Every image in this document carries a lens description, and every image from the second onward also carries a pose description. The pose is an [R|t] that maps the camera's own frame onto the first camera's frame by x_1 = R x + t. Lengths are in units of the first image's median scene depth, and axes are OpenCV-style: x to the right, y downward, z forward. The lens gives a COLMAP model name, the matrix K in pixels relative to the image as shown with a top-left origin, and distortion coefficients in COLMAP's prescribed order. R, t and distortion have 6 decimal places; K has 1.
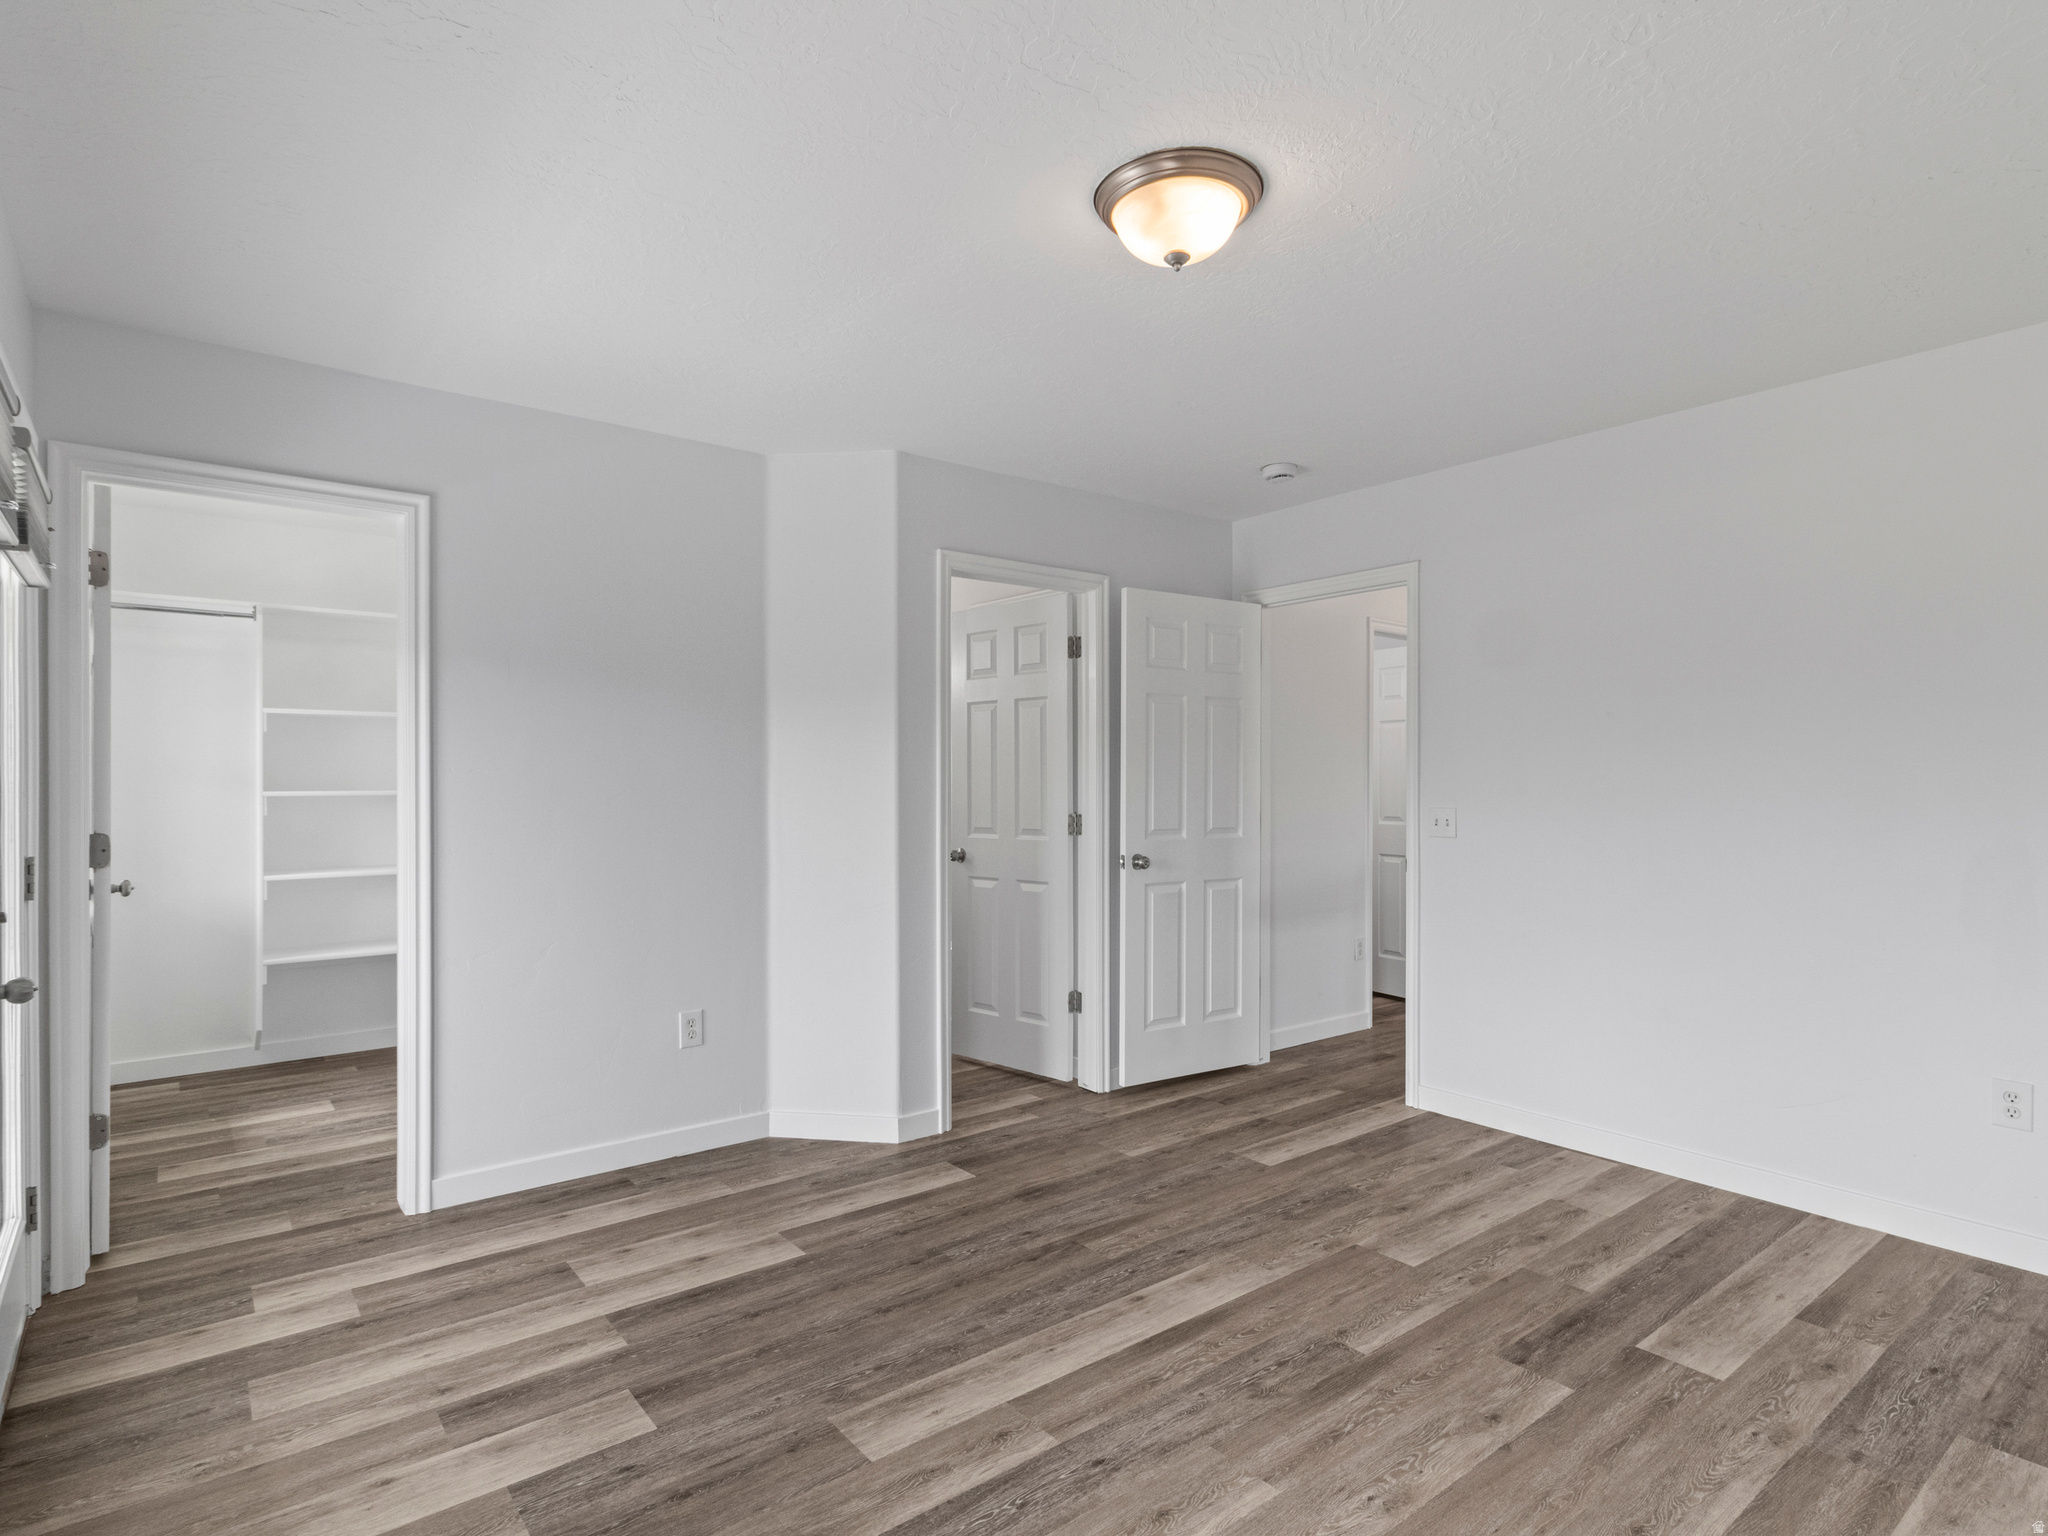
lens RADIAL K [[1076.6, 0, 1031.9], [0, 1076.6, 784.5], [0, 0, 1]] dist [-0.001447, 0.002604]
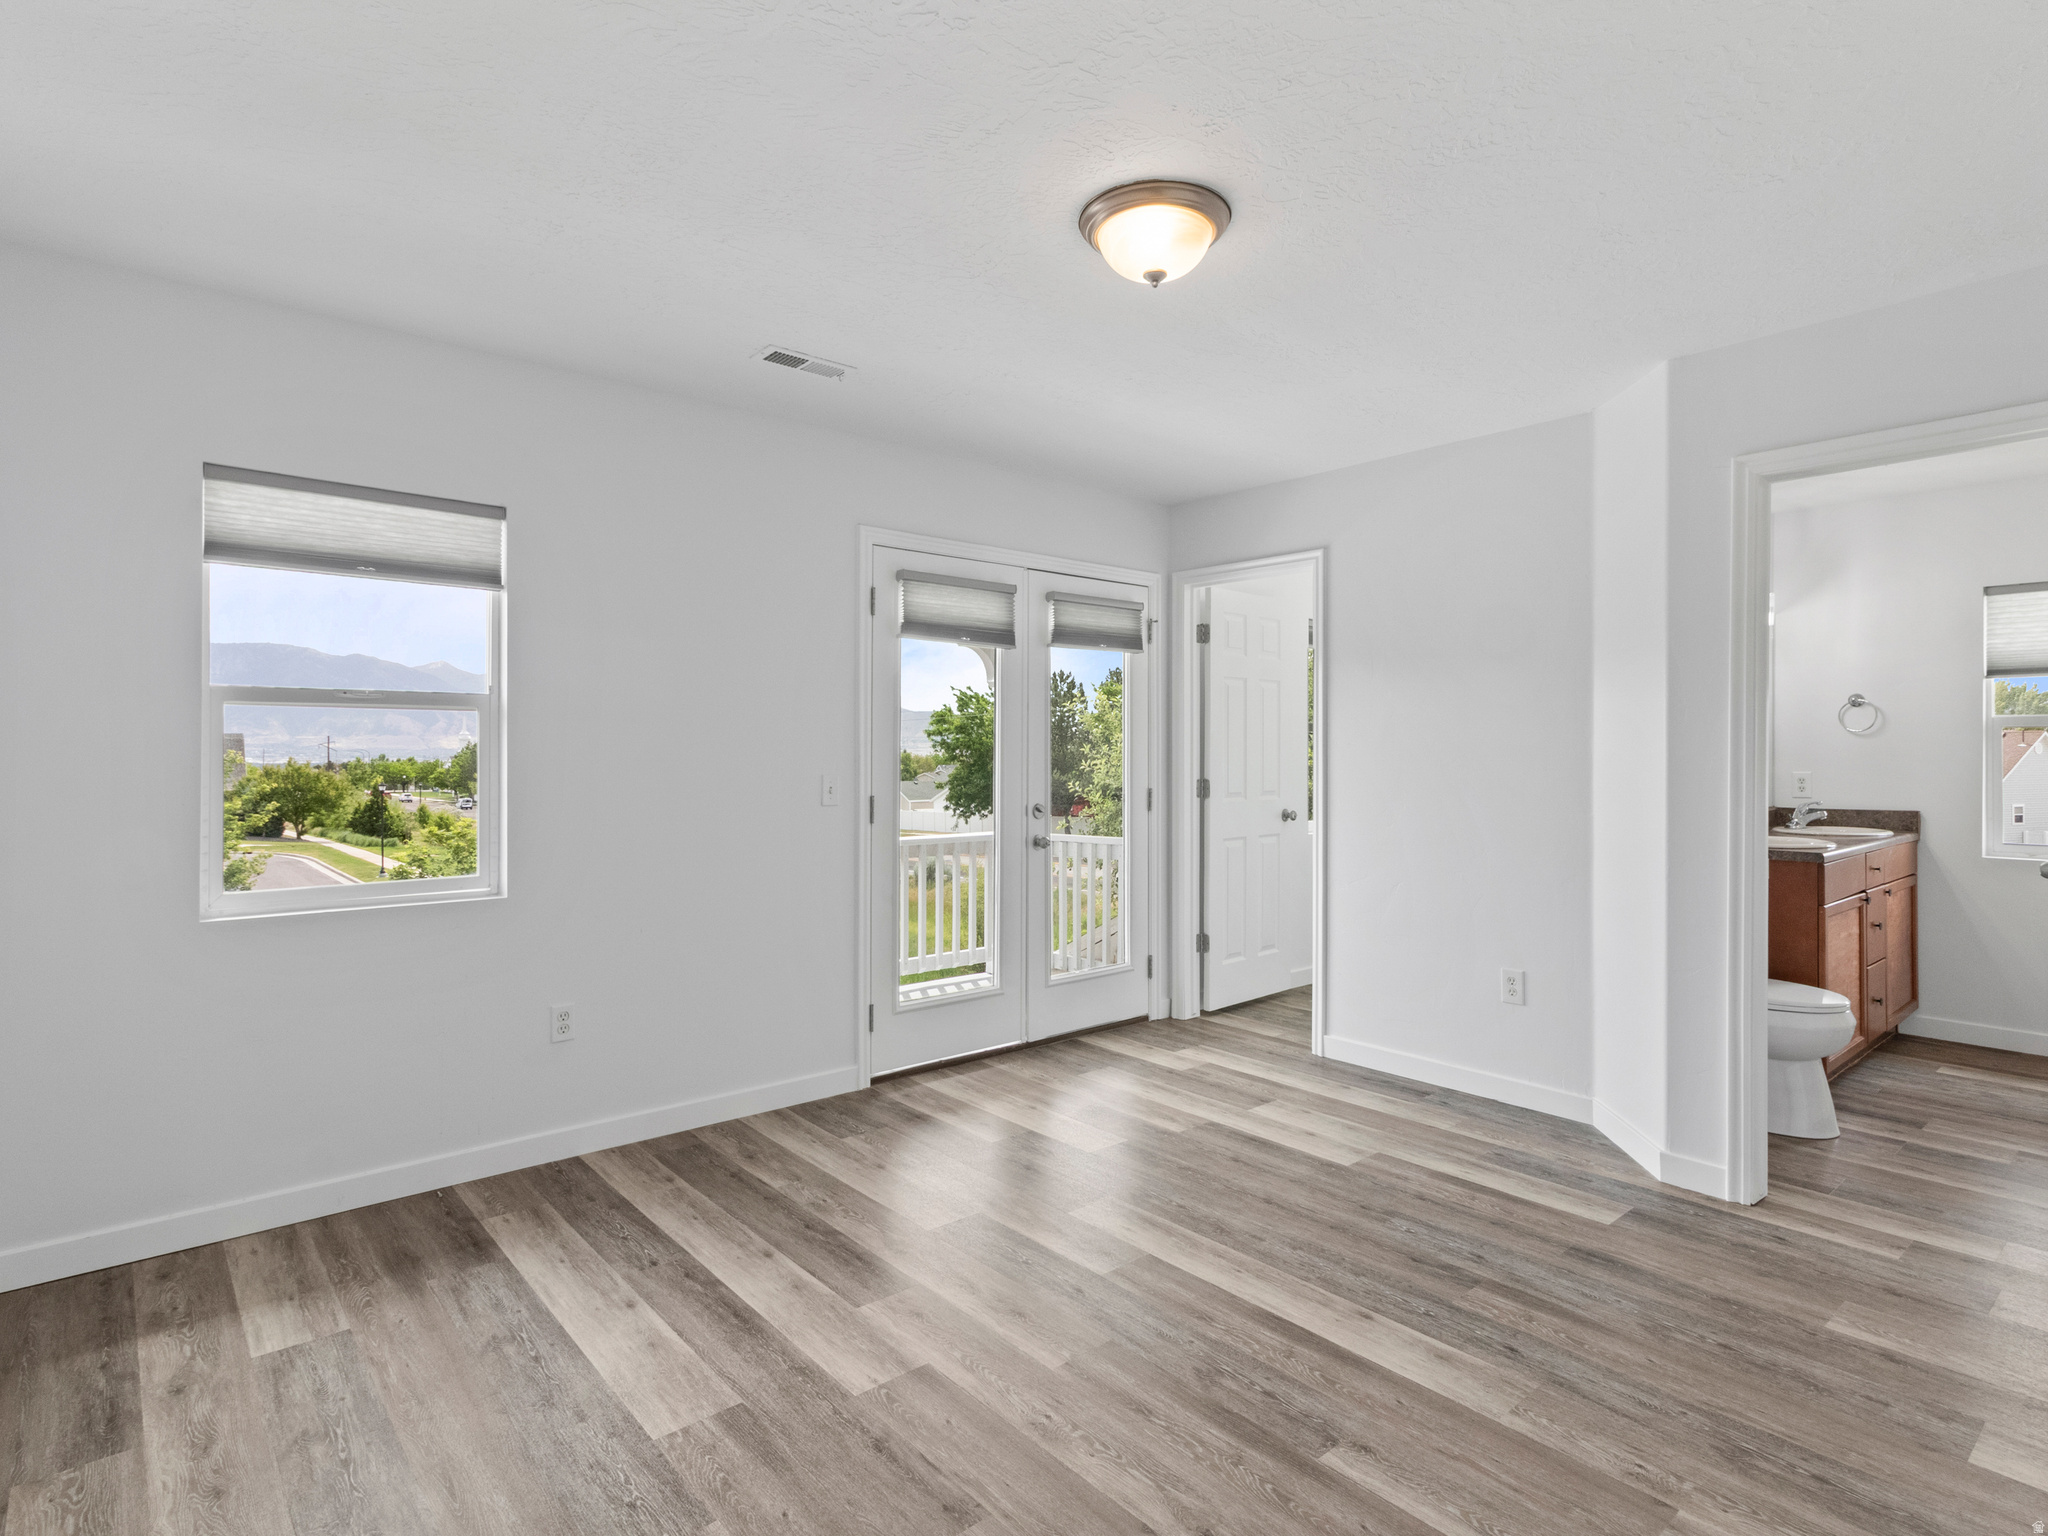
lens RADIAL K [[1076.6, 0, 1033.3], [0, 1076.6, 751.4], [0, 0, 1]] dist [-0.001447, 0.002604]
pose [[0.043854, 0.002673, -0.999034, 0.981186], [-0.007454, 0.999969, 0.002348, -0.003453], [0.999010, 0.007344, 0.043873, 0.659512]]
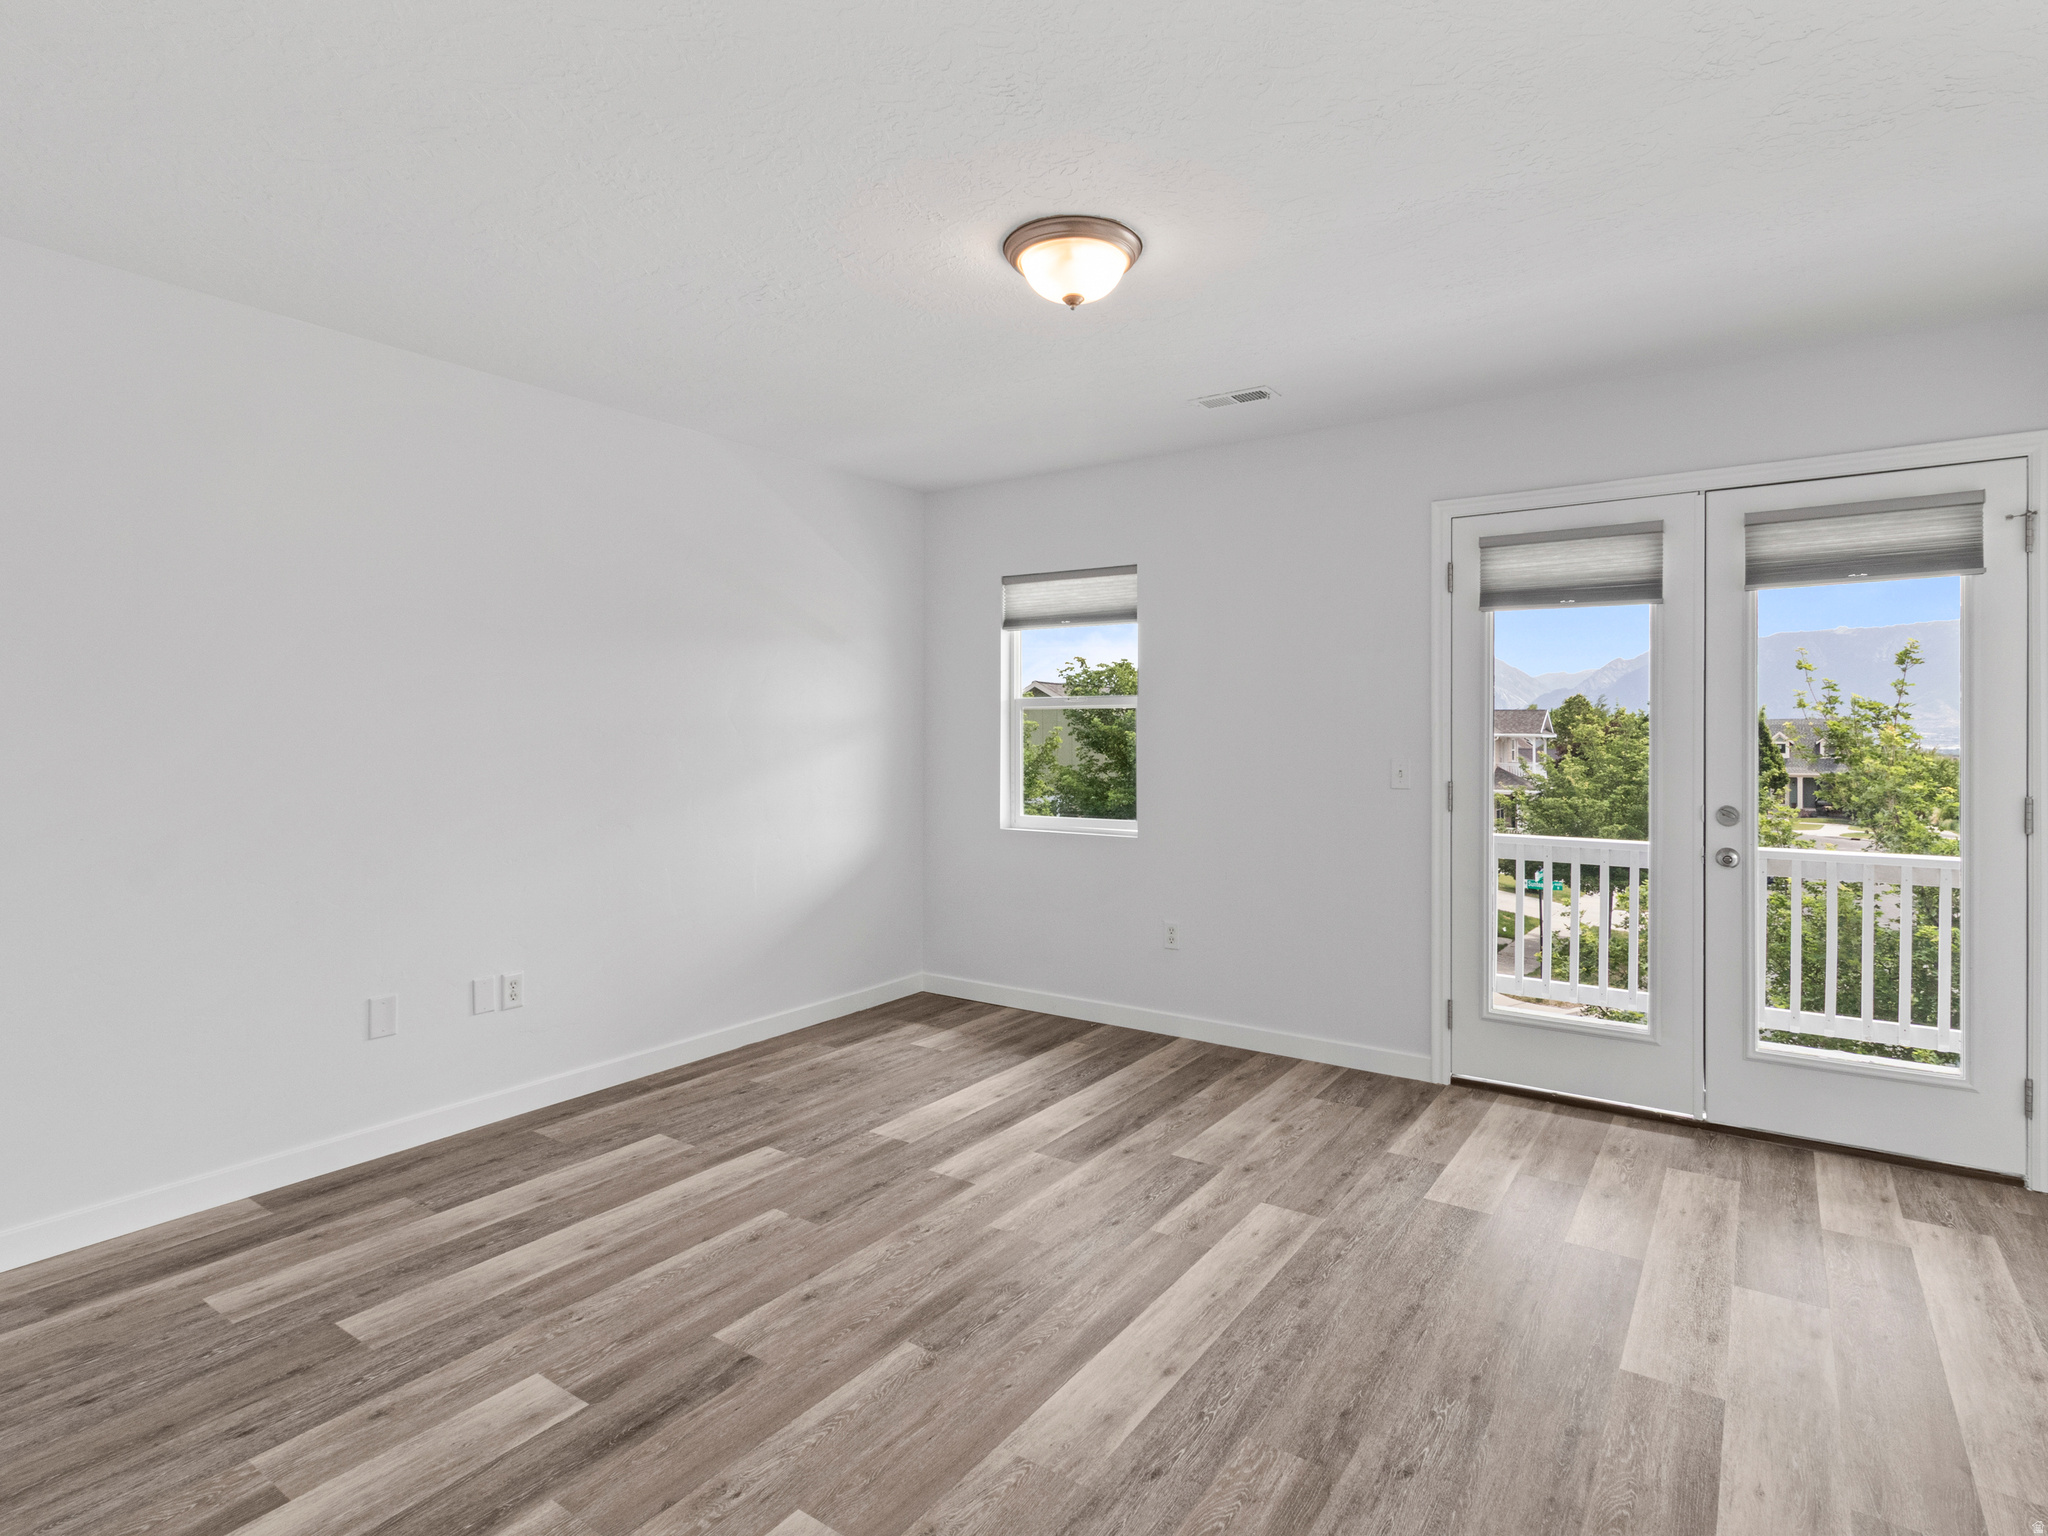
lens RADIAL K [[1076.6, 0, 1032.3], [0, 1076.6, 737.3], [0, 0, 1]] dist [-0.001447, 0.002604]
pose [[-0.956137, 0.002743, -0.292907, 0.424867], [0.000140, 0.999960, 0.008908, -0.007976], [0.292920, 0.008476, -0.956099, 1.706889]]
